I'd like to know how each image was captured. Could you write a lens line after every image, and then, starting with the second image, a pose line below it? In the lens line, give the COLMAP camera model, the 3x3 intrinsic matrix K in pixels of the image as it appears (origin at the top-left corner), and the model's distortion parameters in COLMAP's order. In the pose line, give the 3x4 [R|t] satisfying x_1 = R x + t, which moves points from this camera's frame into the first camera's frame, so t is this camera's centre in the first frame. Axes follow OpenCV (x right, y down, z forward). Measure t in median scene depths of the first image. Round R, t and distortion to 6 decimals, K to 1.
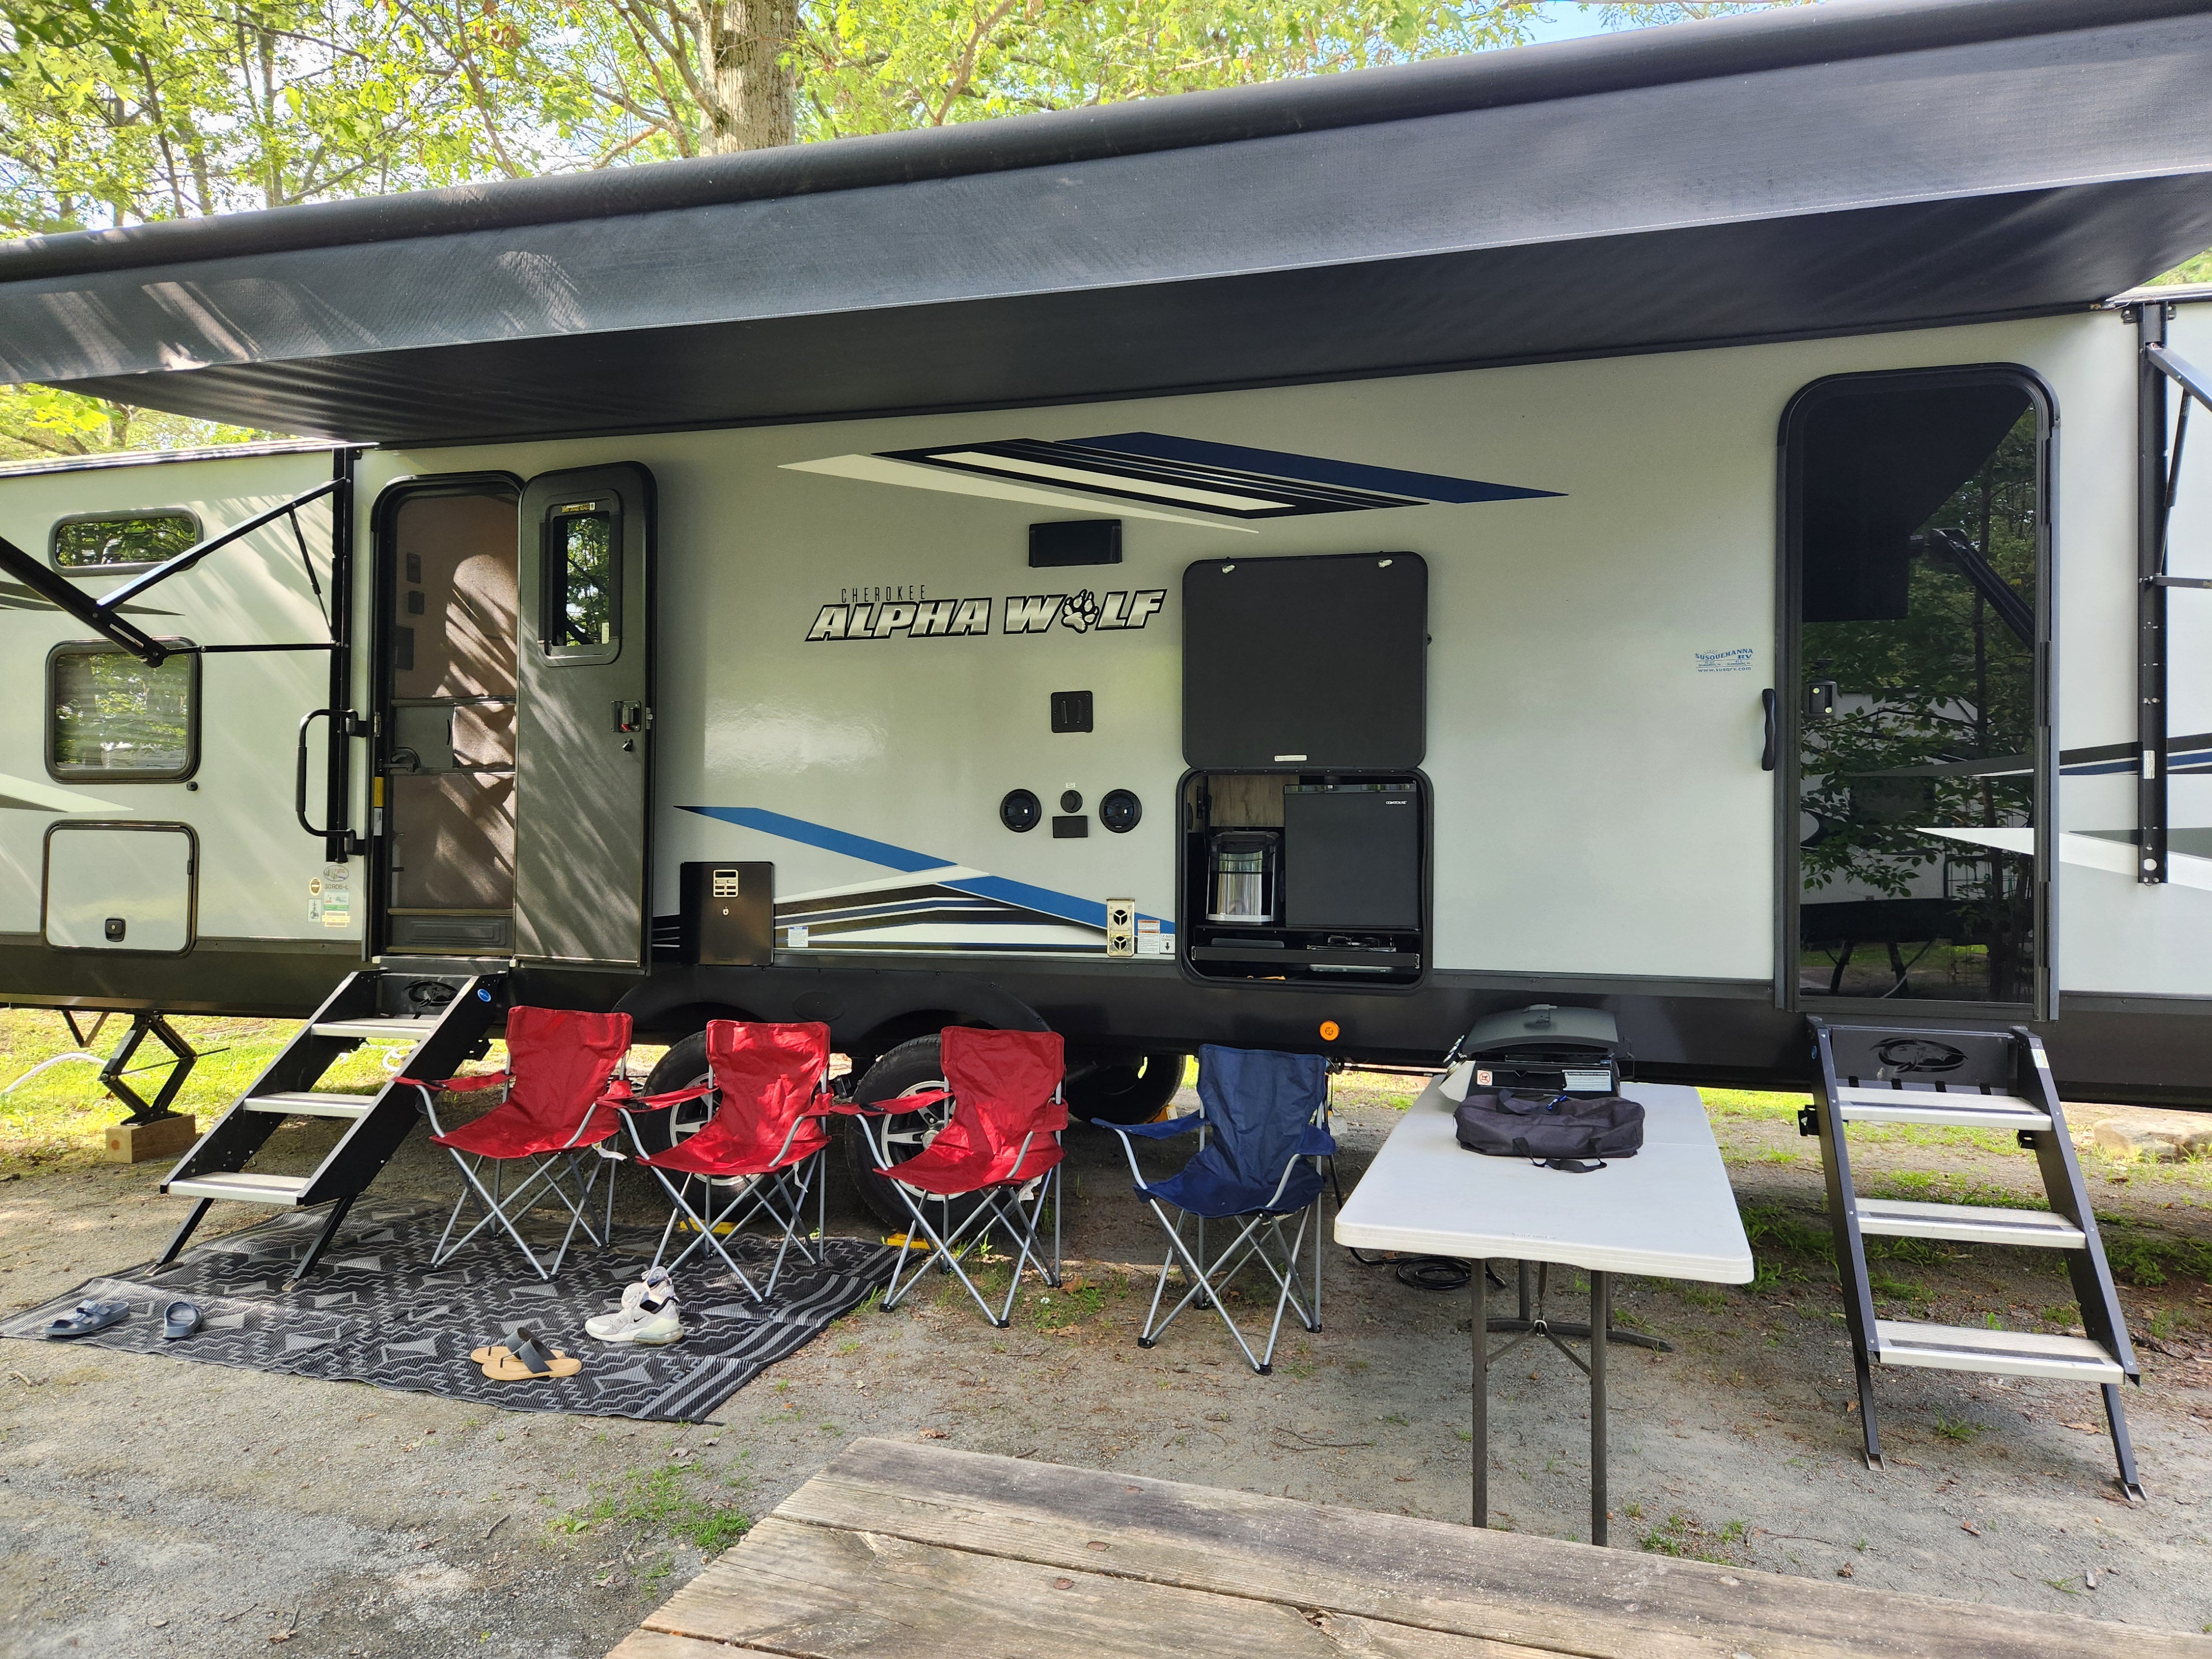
lens RADIAL K [[1508.2, 0, 1108.1], [0, 1508.2, 826.0], [0, 0, 1]] dist [0.051835, -0.016882]
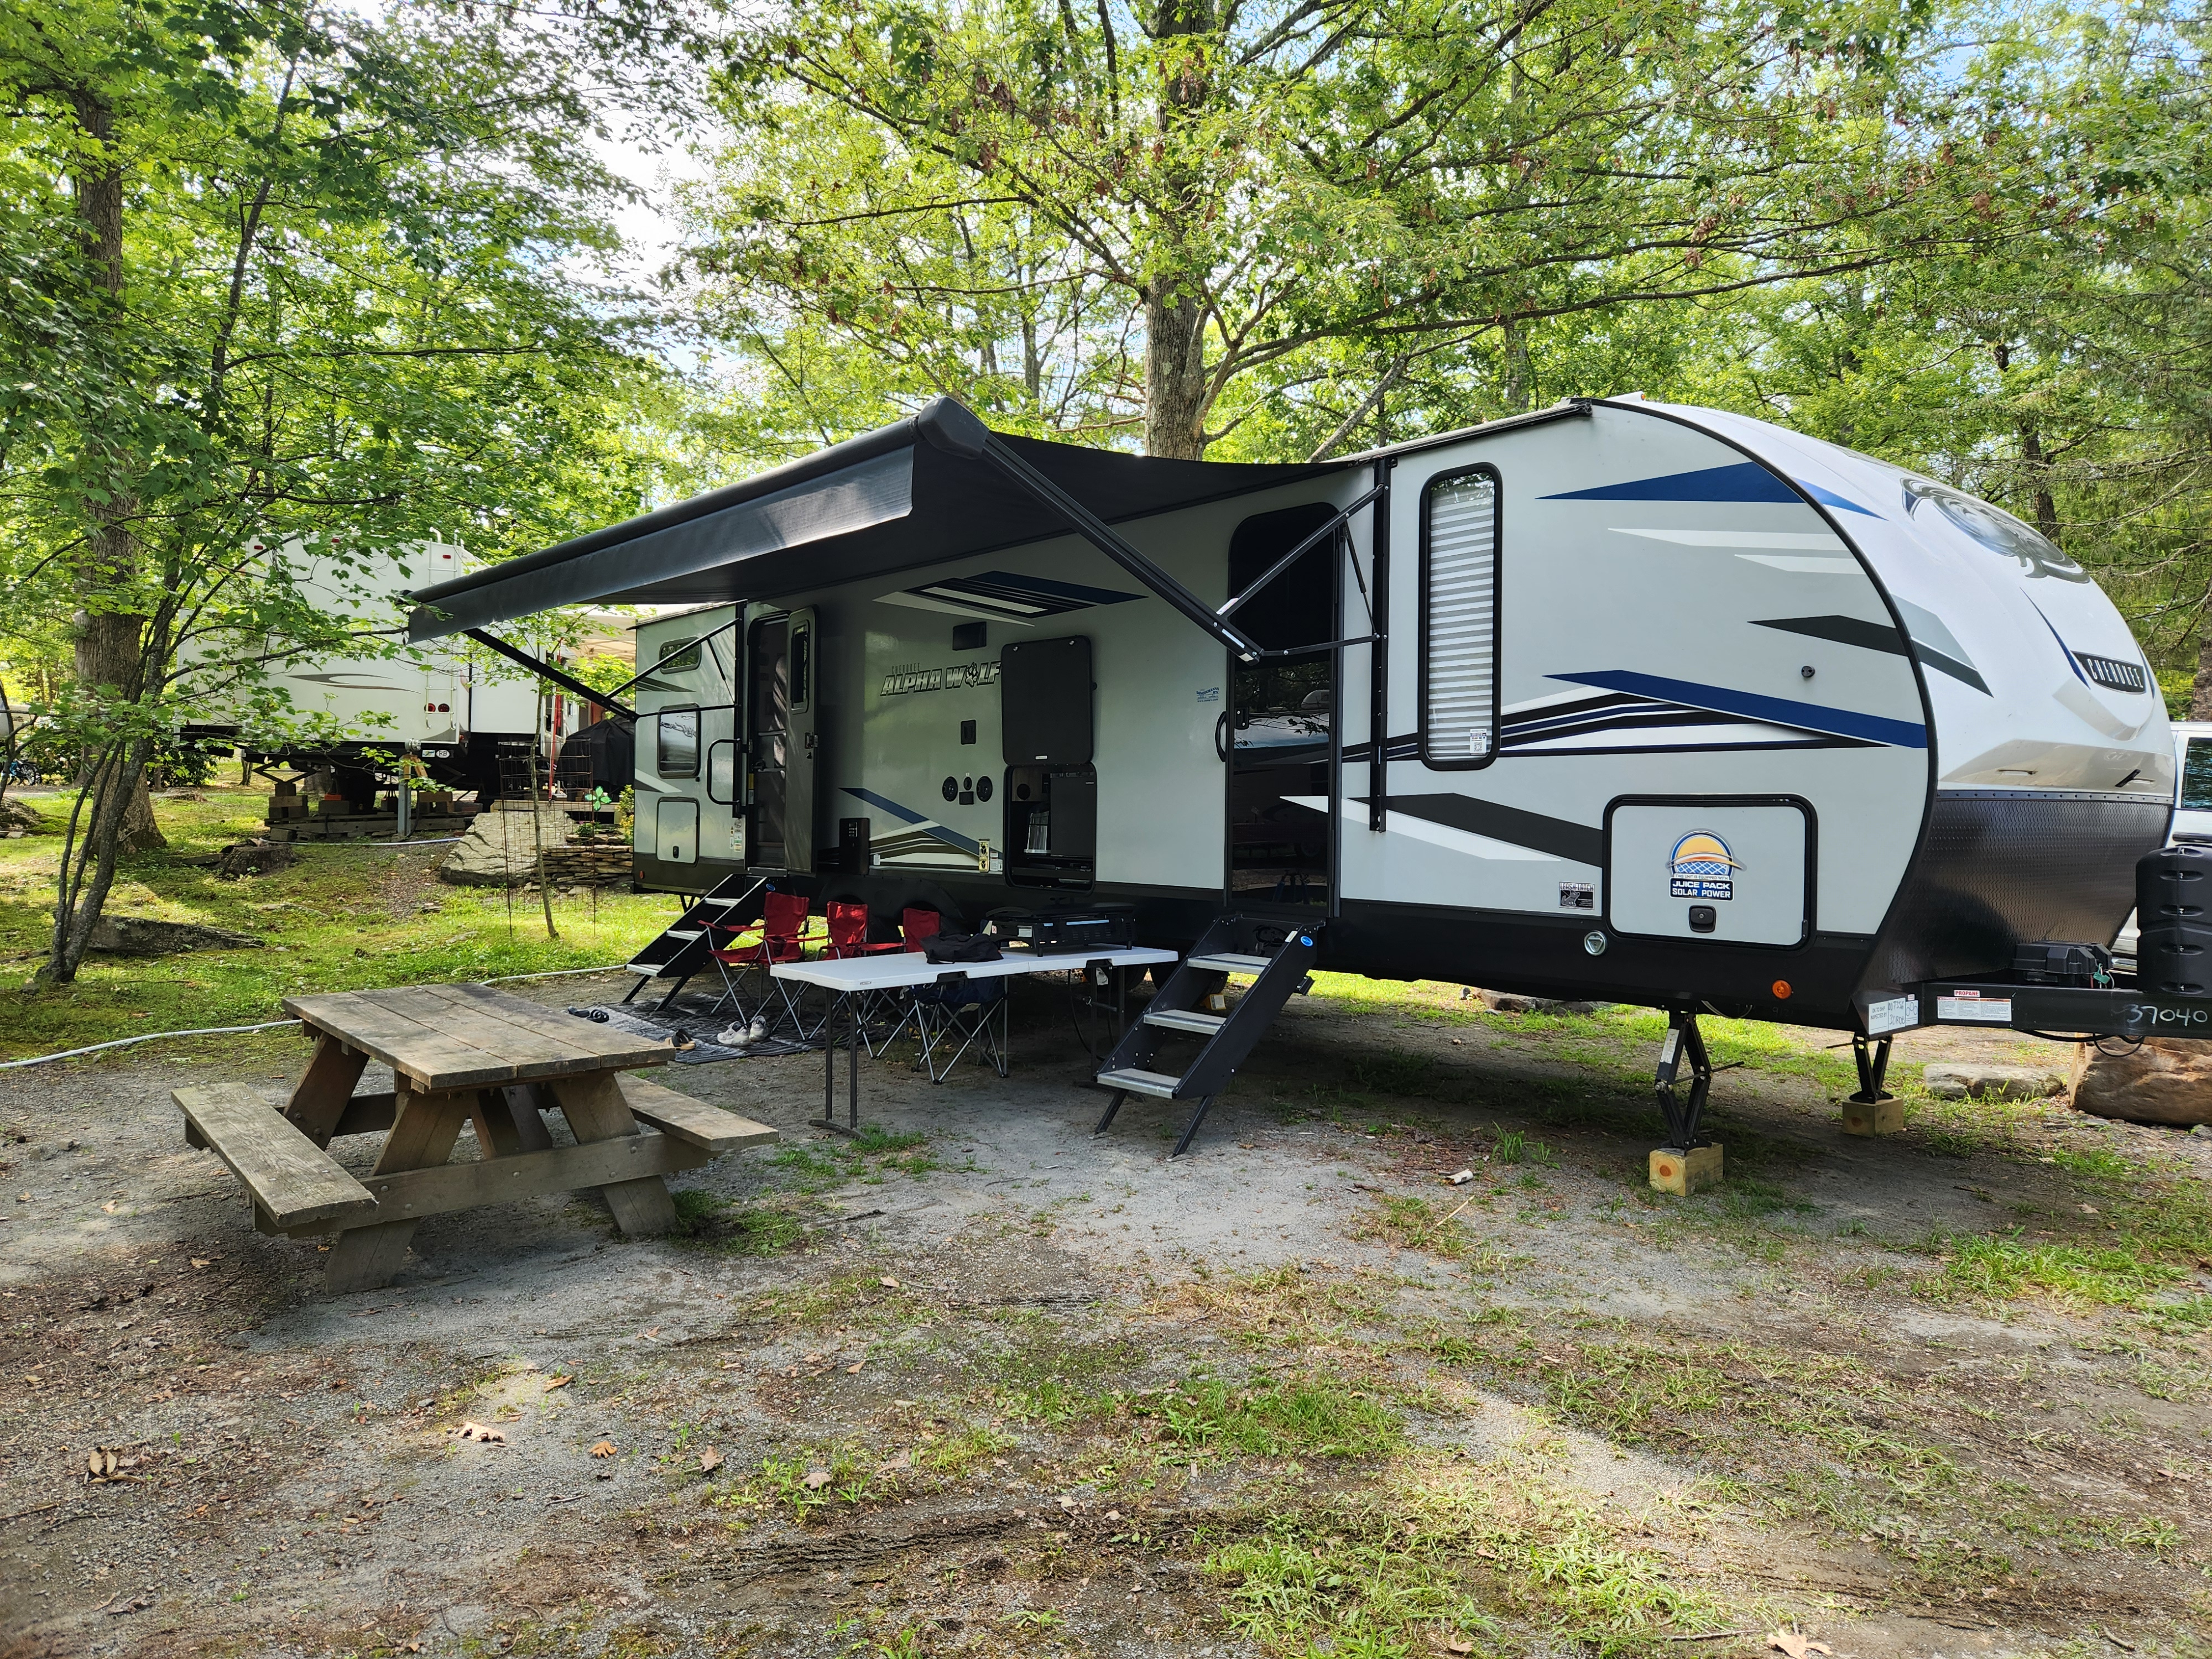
lens RADIAL K [[1508.2, 0, 1103.4], [0, 1508.2, 827.5], [0, 0, 1]] dist [0.051835, -0.016882]
pose [[0.823290, 0.004947, -0.567599, 1.111339], [0.008376, 0.999747, 0.020863, -0.000707], [0.567559, -0.021930, 0.823041, -0.359527]]
